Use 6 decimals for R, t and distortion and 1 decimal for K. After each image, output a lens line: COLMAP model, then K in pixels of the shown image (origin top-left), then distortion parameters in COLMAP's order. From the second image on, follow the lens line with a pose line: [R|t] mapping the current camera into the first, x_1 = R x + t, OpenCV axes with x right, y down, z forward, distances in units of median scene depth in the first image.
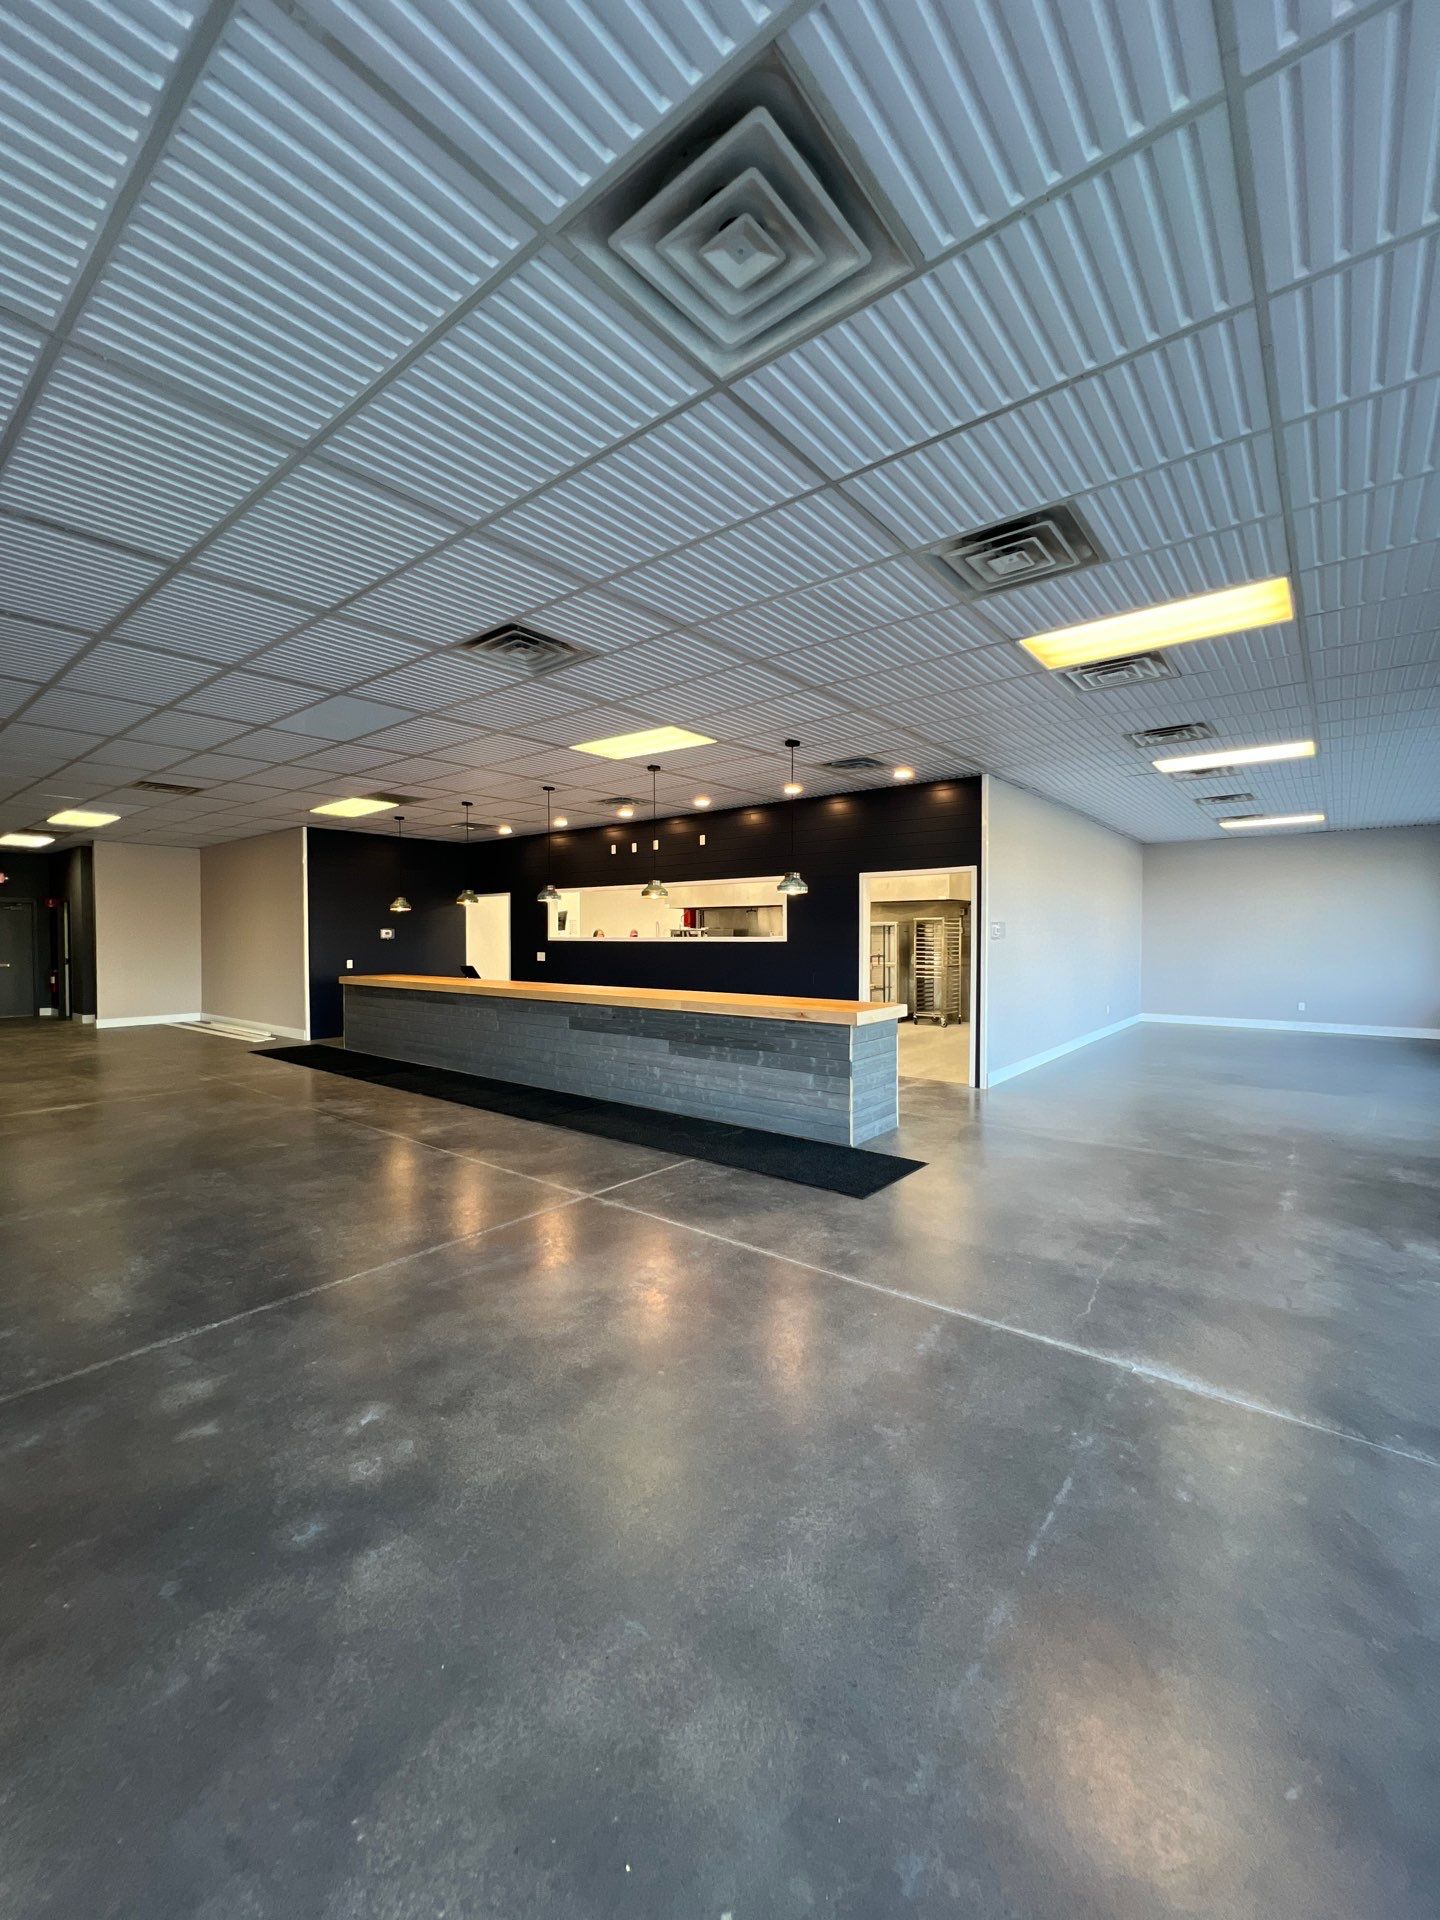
lens RADIAL K [[770.0, 0, 723.8], [0, 770.0, 954.6], [0, 0, 1]] dist [-0.001144, 0.000104]
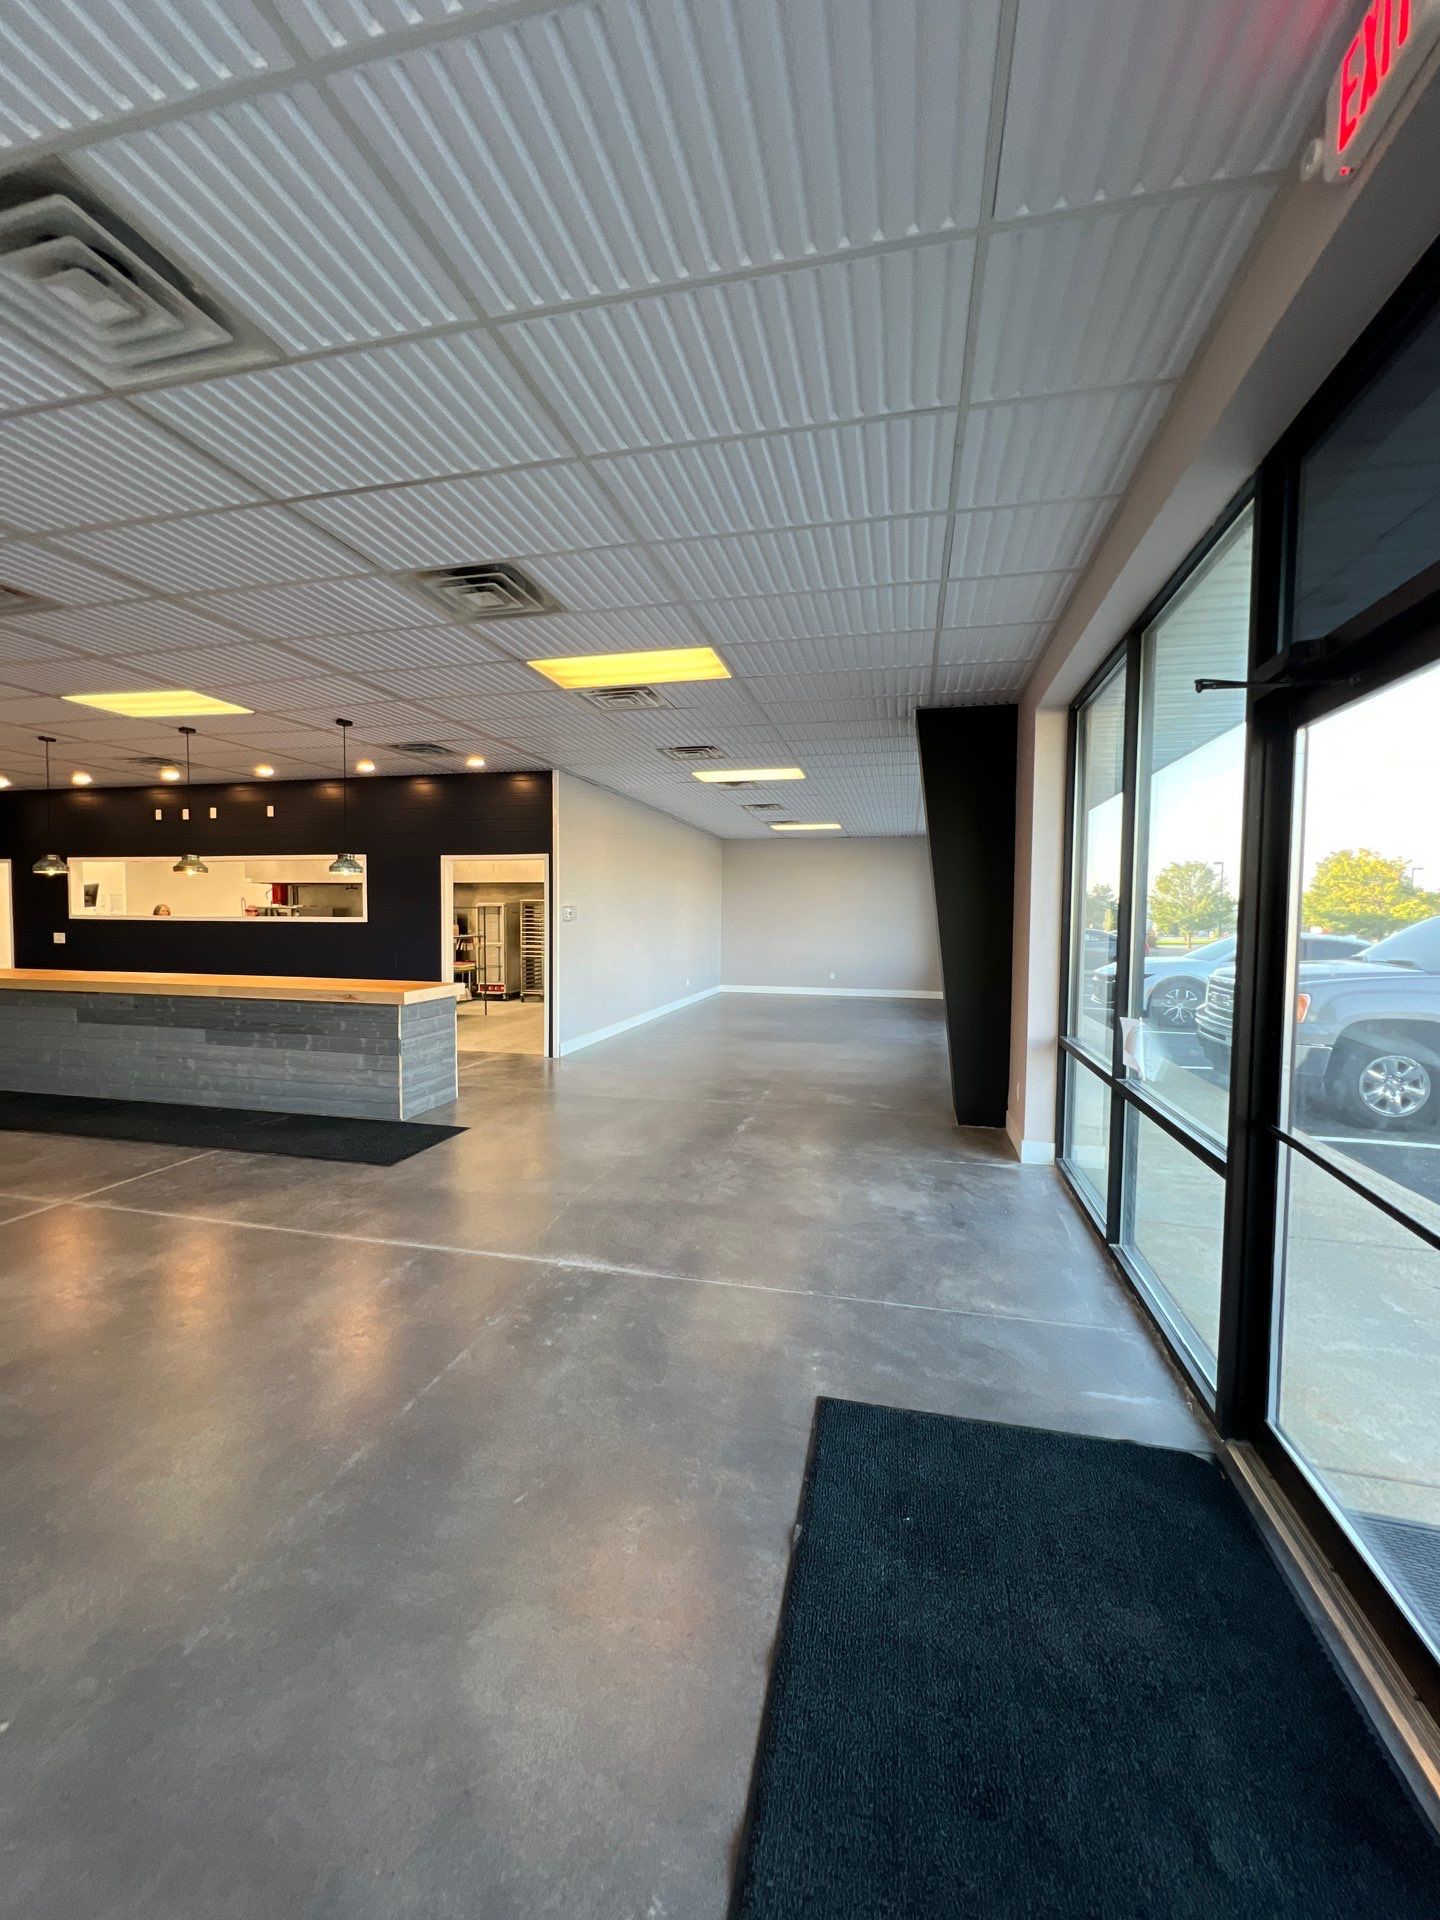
lens RADIAL K [[770.0, 0, 723.8], [0, 770.0, 954.6], [0, 0, 1]] dist [-0.001144, 0.000104]
pose [[0.902887, -0.012937, 0.429682, 0.108060], [0.001115, 0.999614, 0.027755, -0.004005], [-0.429876, -0.024581, 0.902553, -0.117500]]
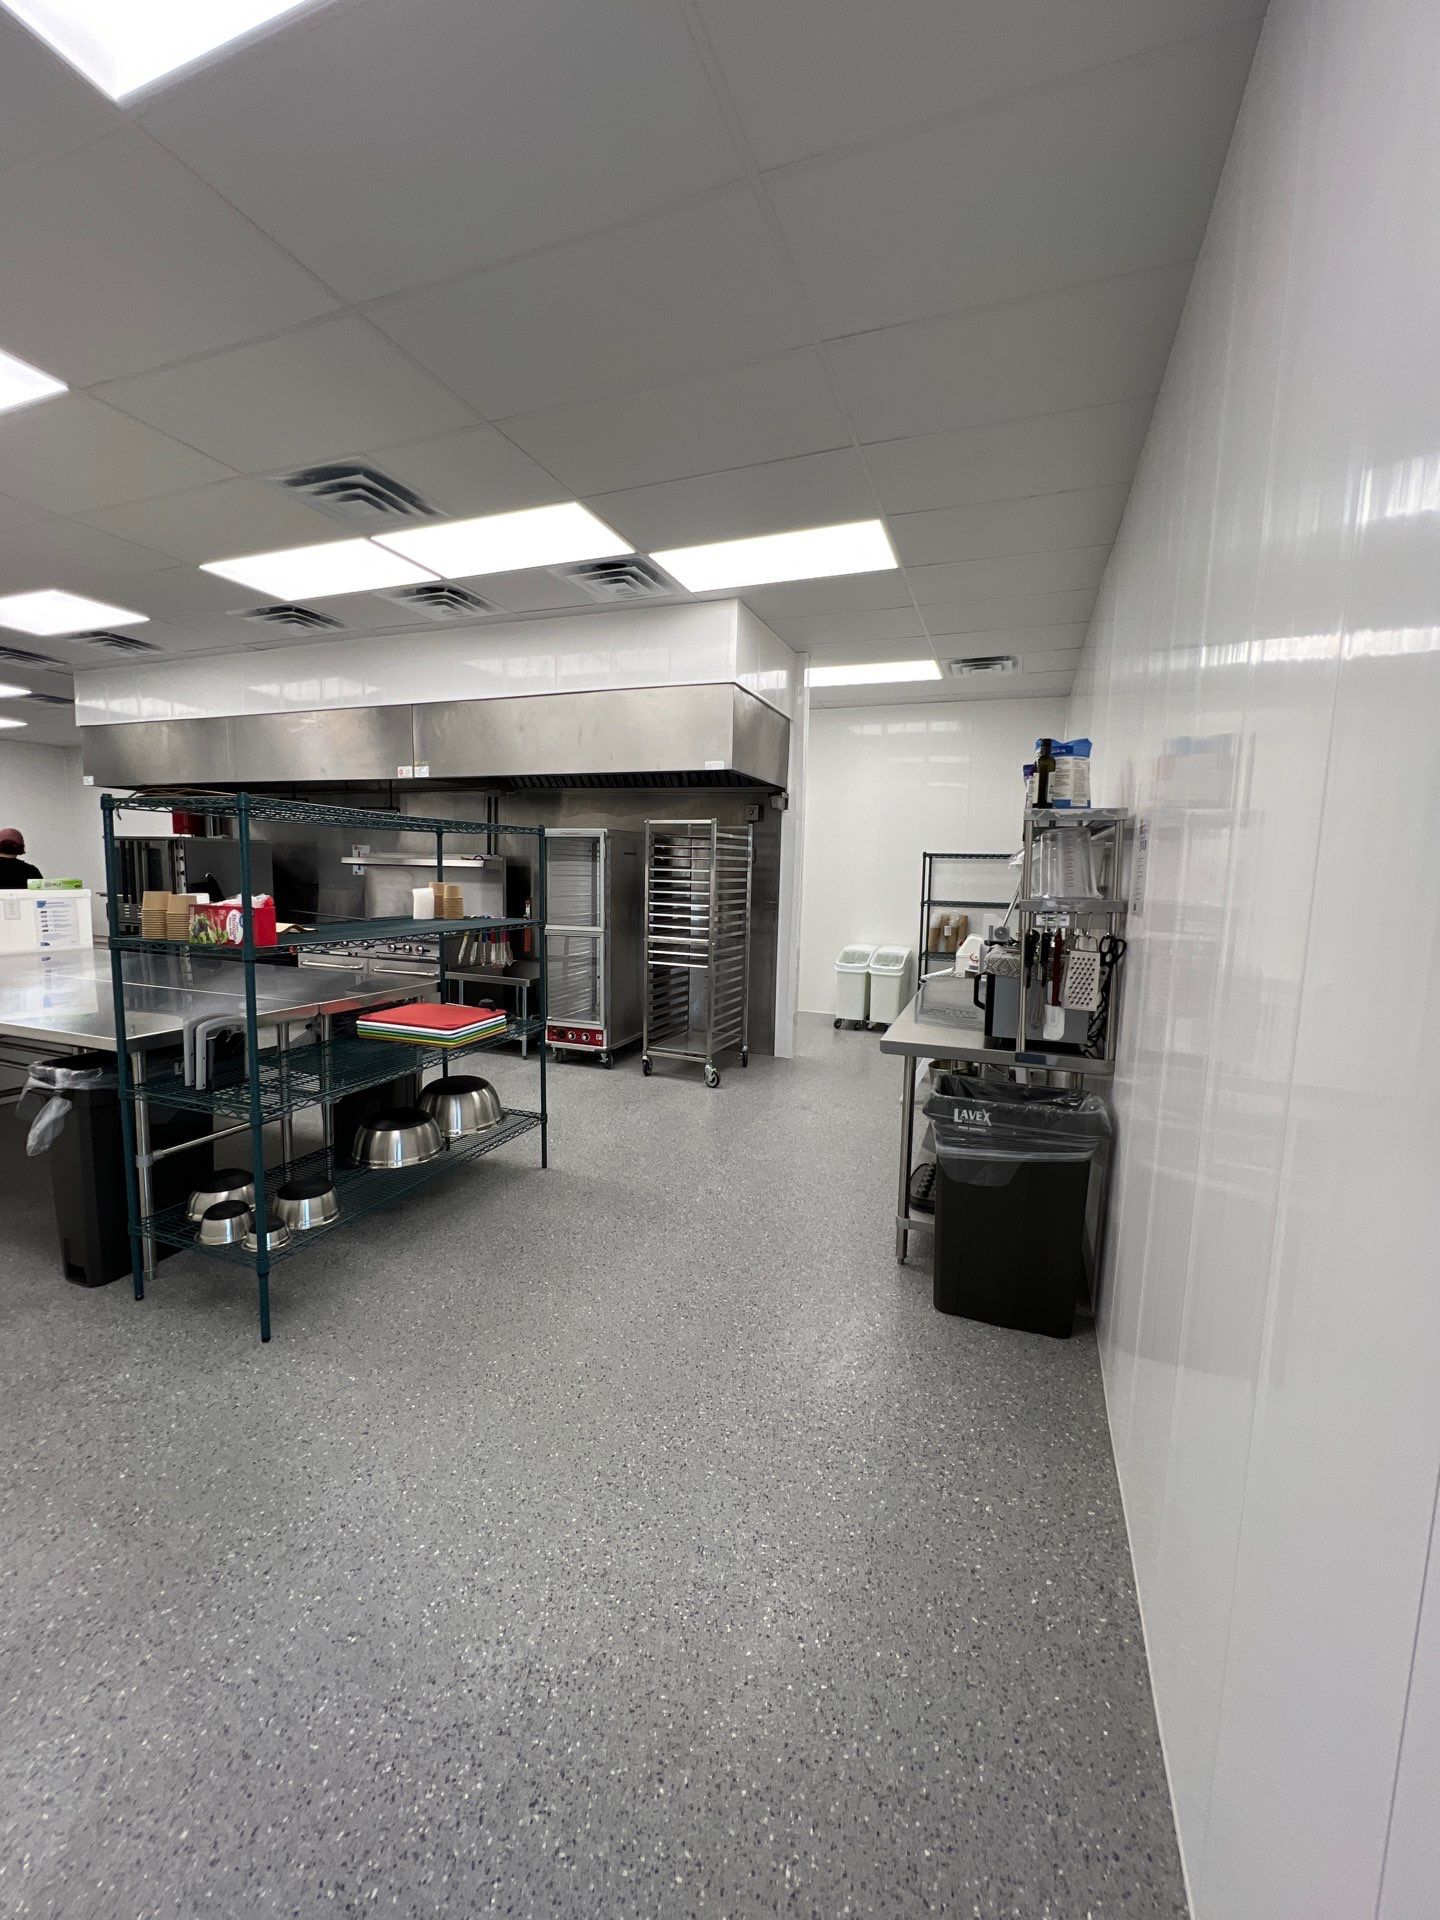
lens RADIAL K [[770.0, 0, 723.8], [0, 770.0, 954.6], [0, 0, 1]] dist [-0.001144, 0.000104]
pose [[0.951429, -0.013355, 0.307577, 0.356276], [-0.017243, 0.995179, 0.096549, -0.037223], [-0.307384, -0.097163, 0.946612, 1.319780]]
